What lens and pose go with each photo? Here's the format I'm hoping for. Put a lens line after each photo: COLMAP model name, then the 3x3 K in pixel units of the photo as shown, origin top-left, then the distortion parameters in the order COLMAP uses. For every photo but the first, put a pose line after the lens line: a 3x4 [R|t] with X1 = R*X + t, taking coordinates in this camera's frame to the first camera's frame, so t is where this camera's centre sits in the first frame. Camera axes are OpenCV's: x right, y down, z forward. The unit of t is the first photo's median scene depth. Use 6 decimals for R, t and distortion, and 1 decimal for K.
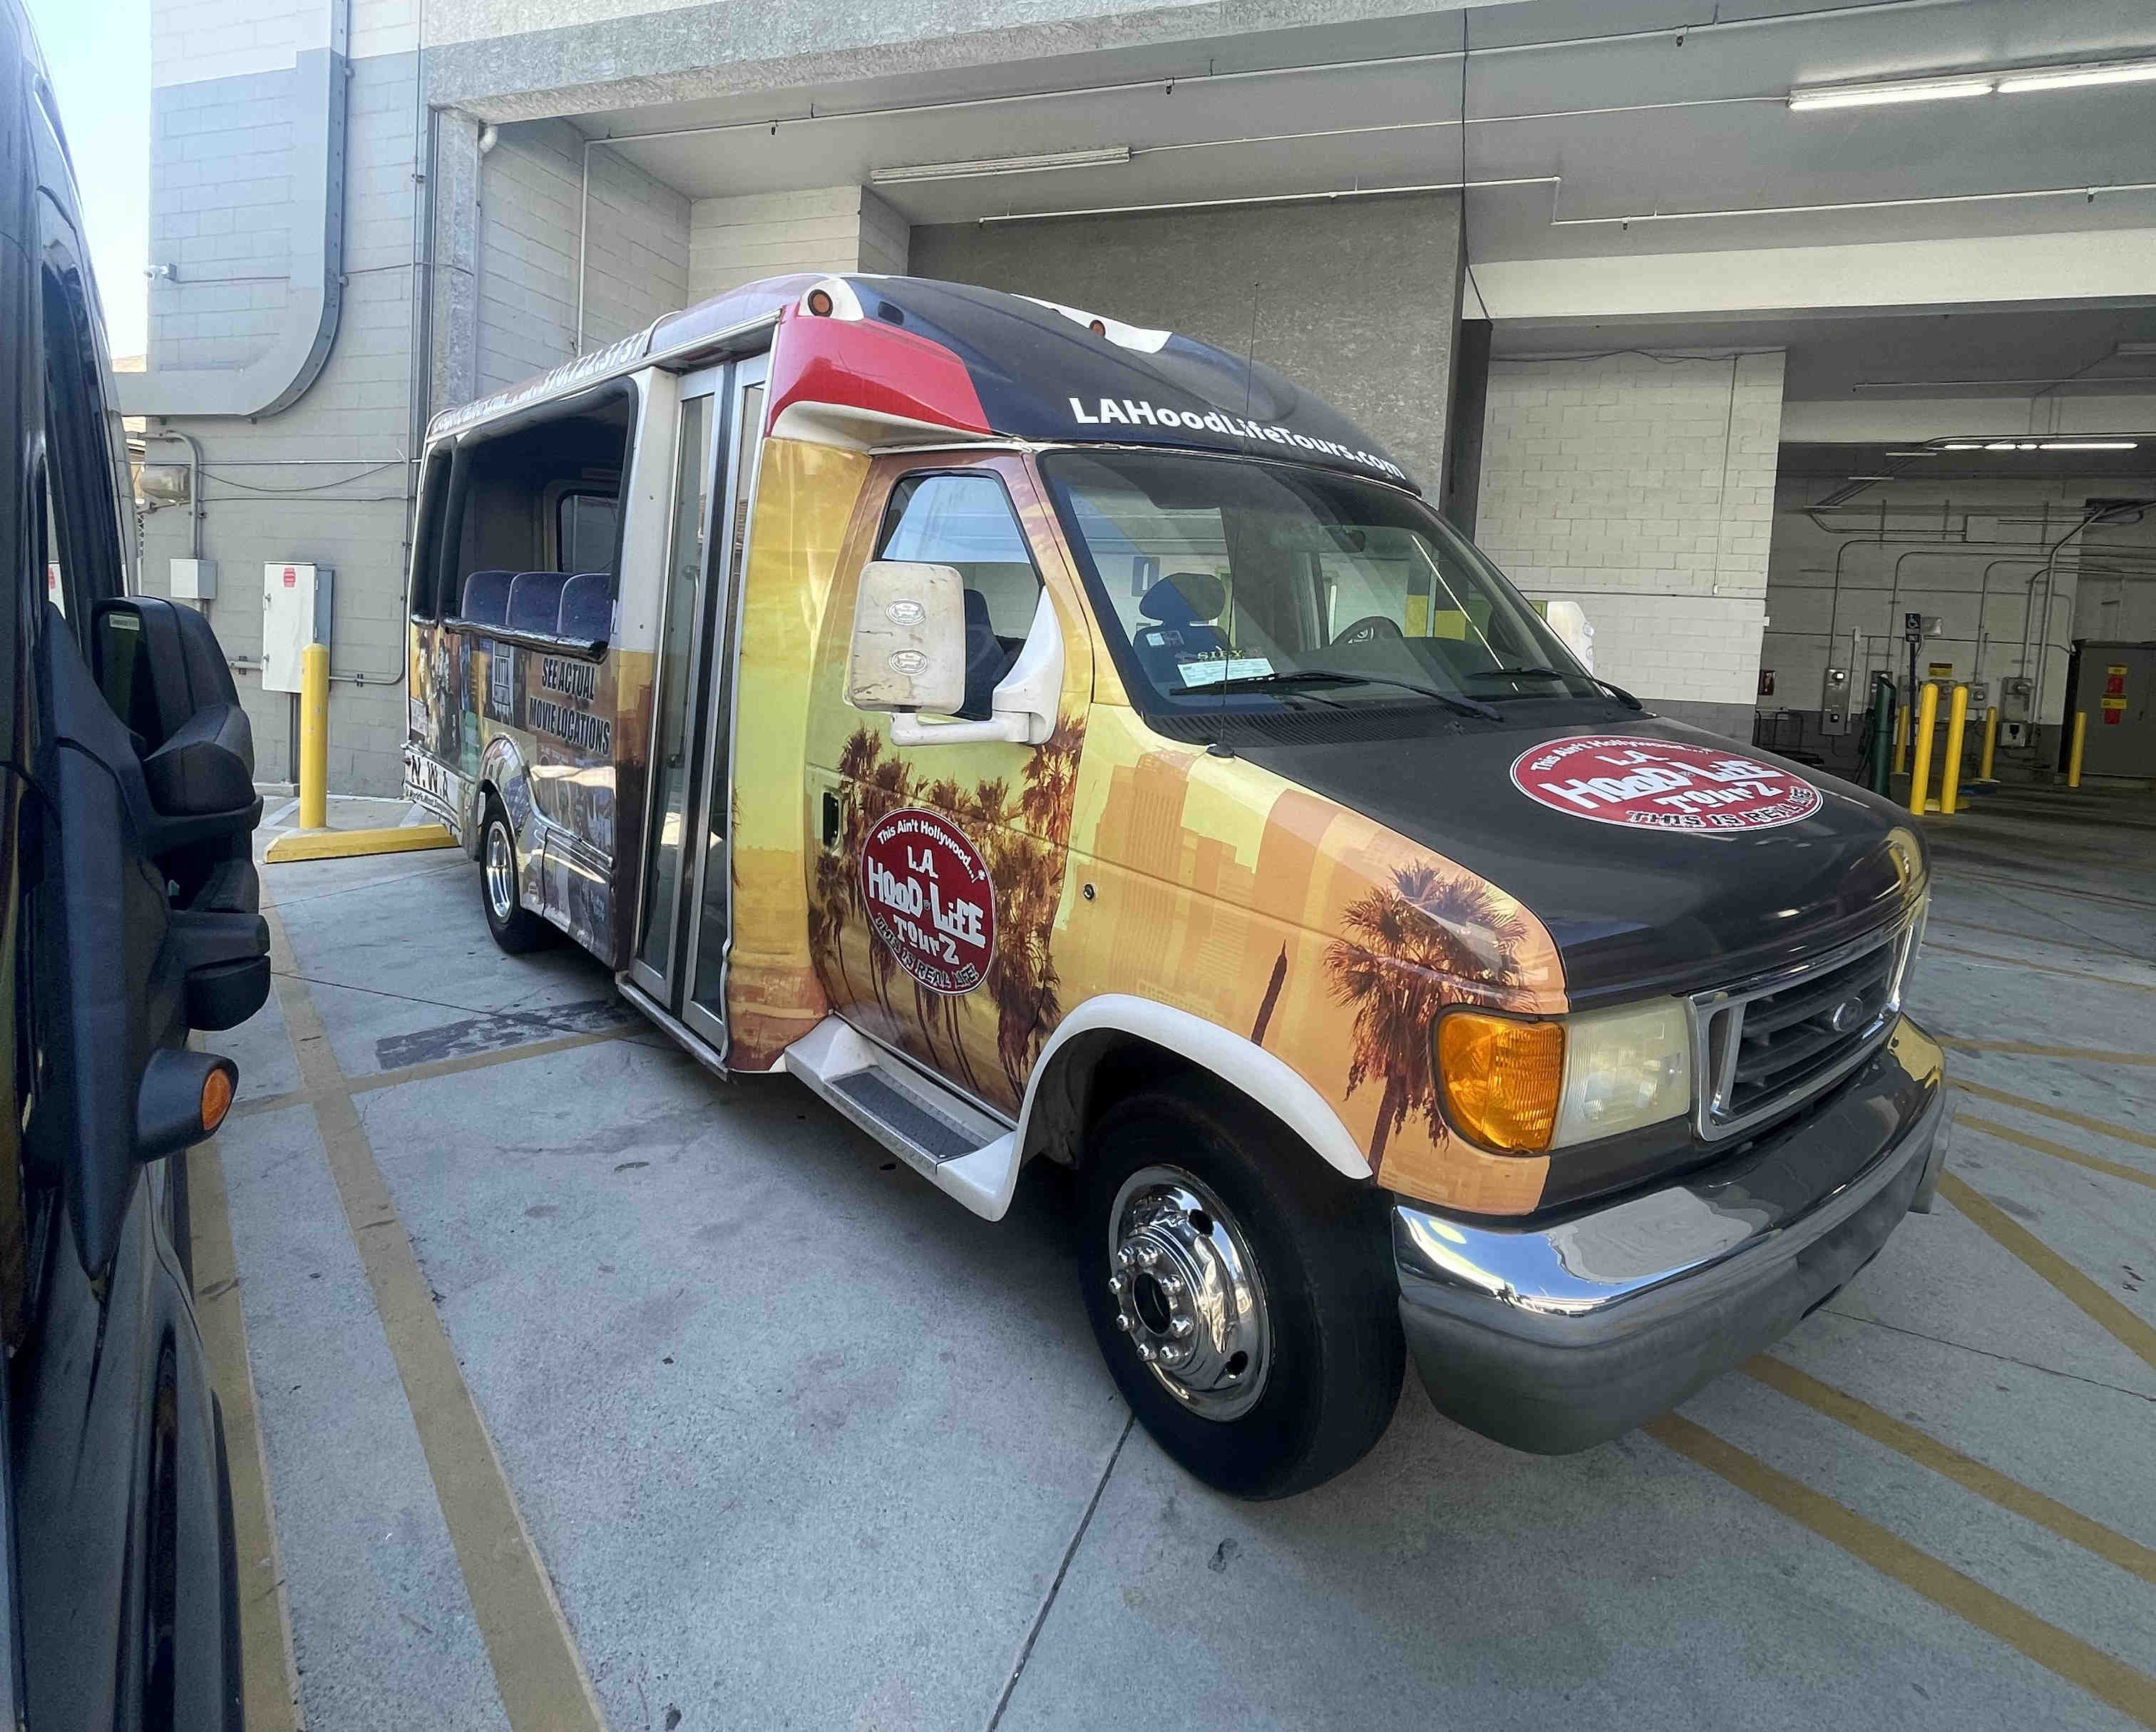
lens RADIAL K [[1148.1, 0, 1083.5], [0, 1148.1, 738.8], [0, 0, 1]] dist [0.020440, -0.027811]
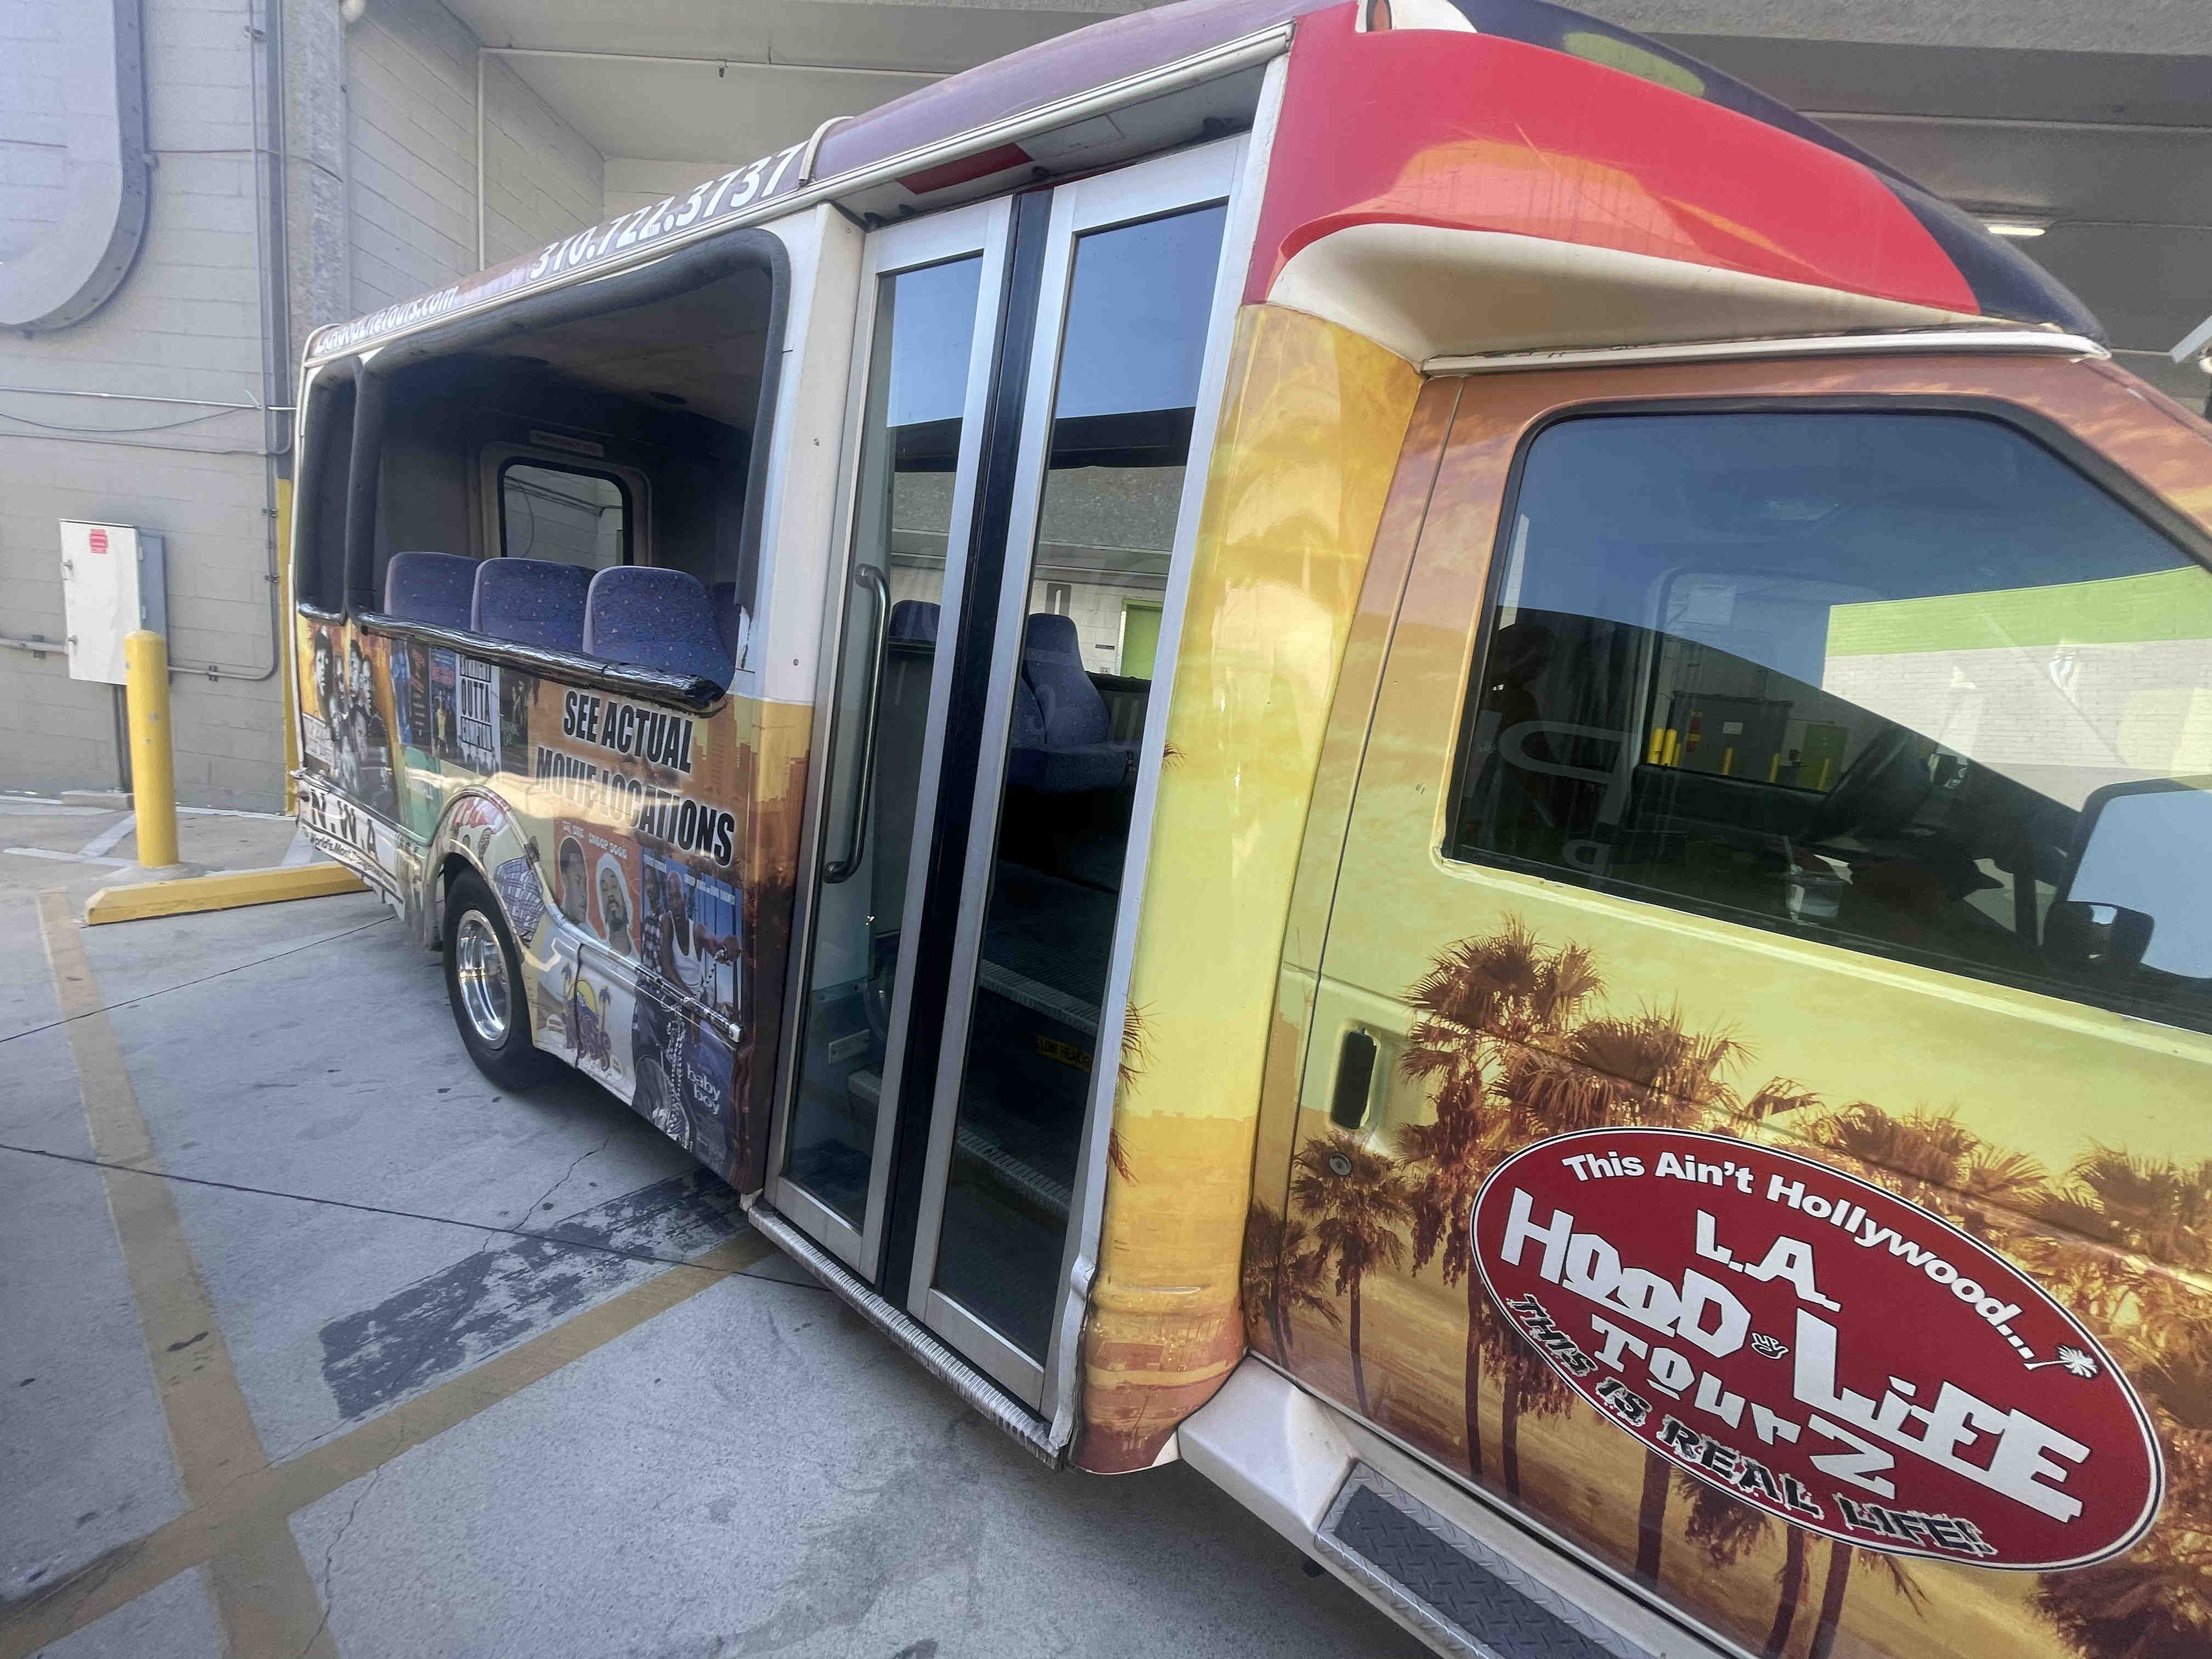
lens RADIAL K [[882.3, 0, 1097.2], [0, 882.3, 826.3], [0, 0, 1]] dist [-0.000019, 0.000749]
pose [[0.973956, 0.007658, 0.226606, -0.306602], [-0.032372, 0.993887, 0.105547, -0.060533], [-0.224413, -0.110134, 0.968251, 0.463013]]
